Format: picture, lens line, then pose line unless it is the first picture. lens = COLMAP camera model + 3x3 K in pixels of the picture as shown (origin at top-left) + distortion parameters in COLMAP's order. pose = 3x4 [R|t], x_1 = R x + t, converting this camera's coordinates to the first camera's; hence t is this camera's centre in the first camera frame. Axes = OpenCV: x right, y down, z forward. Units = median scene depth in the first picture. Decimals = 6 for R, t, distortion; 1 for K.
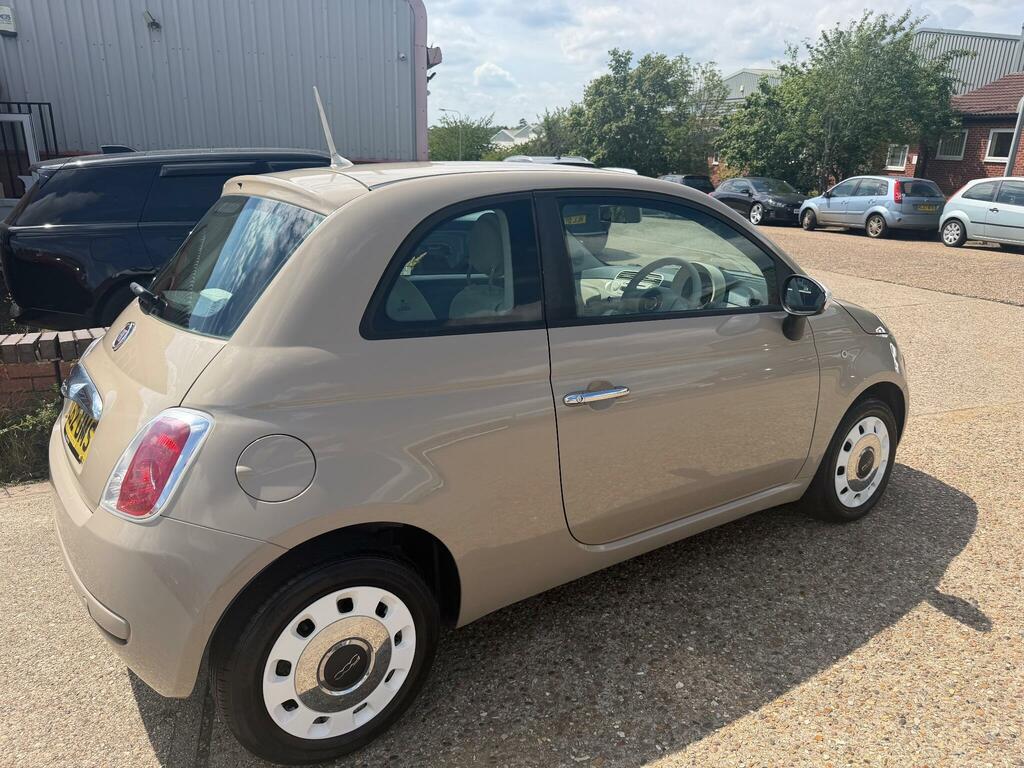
lens RADIAL K [[726.4, 0, 515.6], [0, 726.4, 388.1], [0, 0, 1]] dist [0.001627, -0.011425]
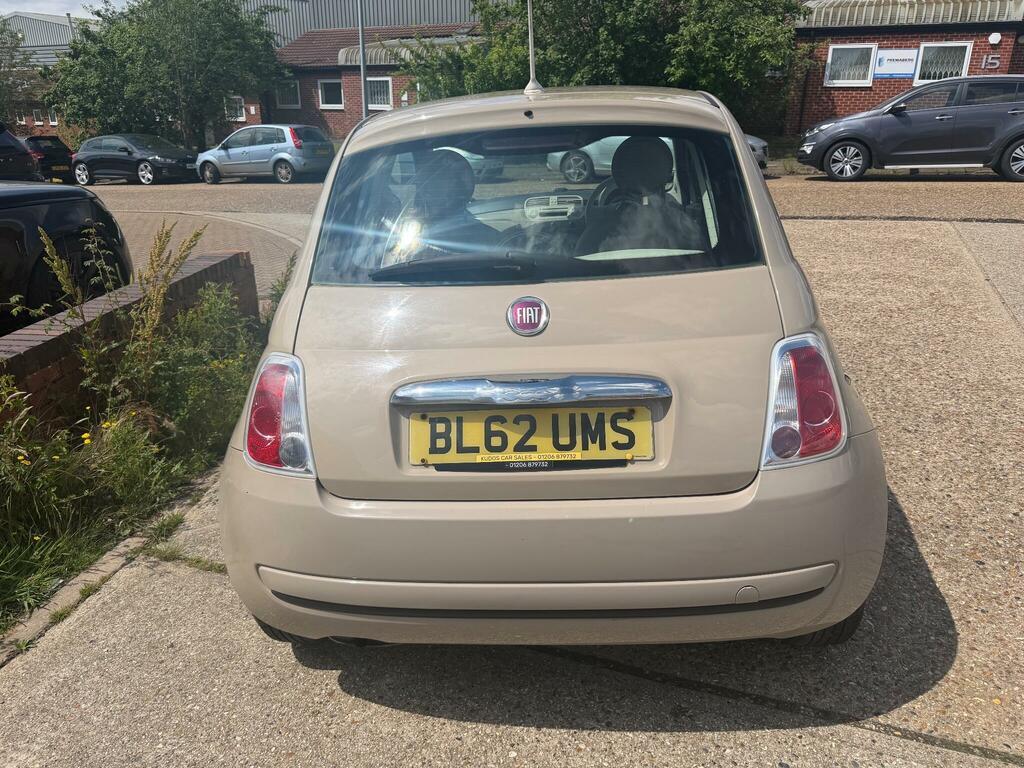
lens RADIAL K [[726.4, 0, 510.1], [0, 726.4, 381.1], [0, 0, 1]] dist [0.001627, -0.011425]
pose [[0.628793, -0.297515, 0.718403, -0.121861], [0.263976, 0.950712, 0.162673, -0.015011], [-0.731393, 0.087353, 0.676339, 0.054264]]
